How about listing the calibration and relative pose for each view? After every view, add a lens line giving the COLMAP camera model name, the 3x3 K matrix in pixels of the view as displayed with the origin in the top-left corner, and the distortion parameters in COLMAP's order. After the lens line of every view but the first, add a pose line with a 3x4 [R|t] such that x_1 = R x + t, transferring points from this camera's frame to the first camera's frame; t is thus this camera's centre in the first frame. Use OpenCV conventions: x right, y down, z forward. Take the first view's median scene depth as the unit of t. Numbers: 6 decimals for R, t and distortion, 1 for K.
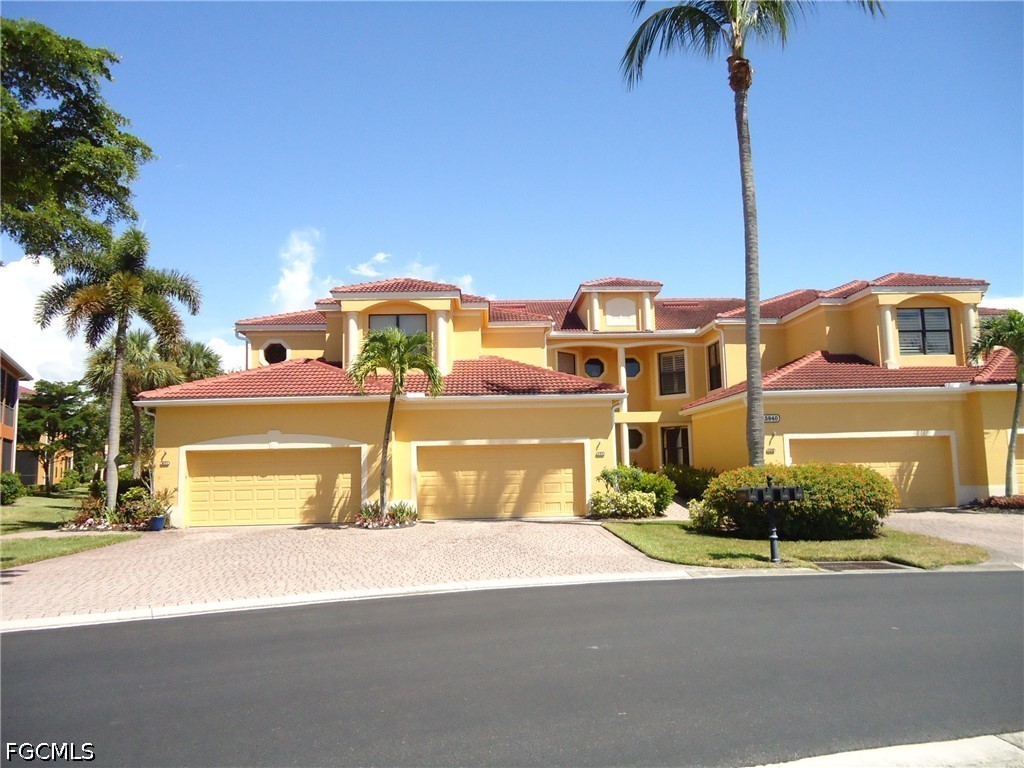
lens RADIAL K [[748.4, 0, 512.8], [0, 748.4, 383.3], [0, 0, 1]] dist [-0.004249, 0.001734]
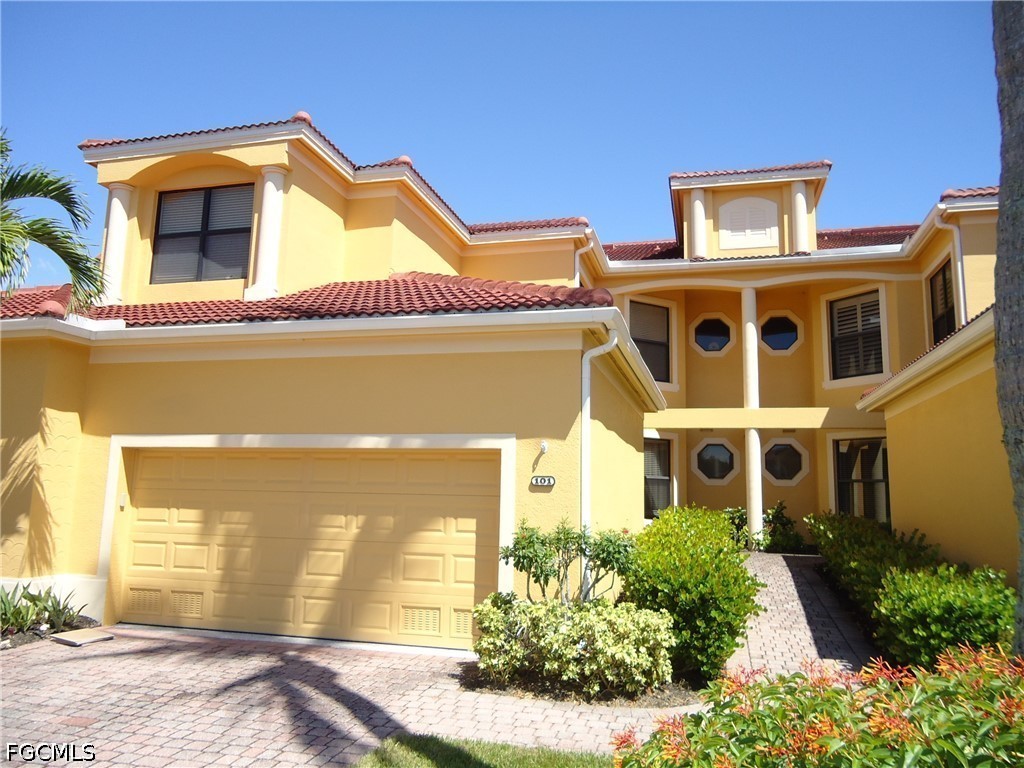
lens RADIAL K [[748.4, 0, 511.2], [0, 748.4, 383.9], [0, 0, 1]] dist [-0.004249, 0.001734]
pose [[0.955727, -0.002564, -0.294243, 0.141521], [-0.008070, 0.999358, -0.034918, 0.041467], [0.294144, 0.035747, 0.955092, 0.446419]]
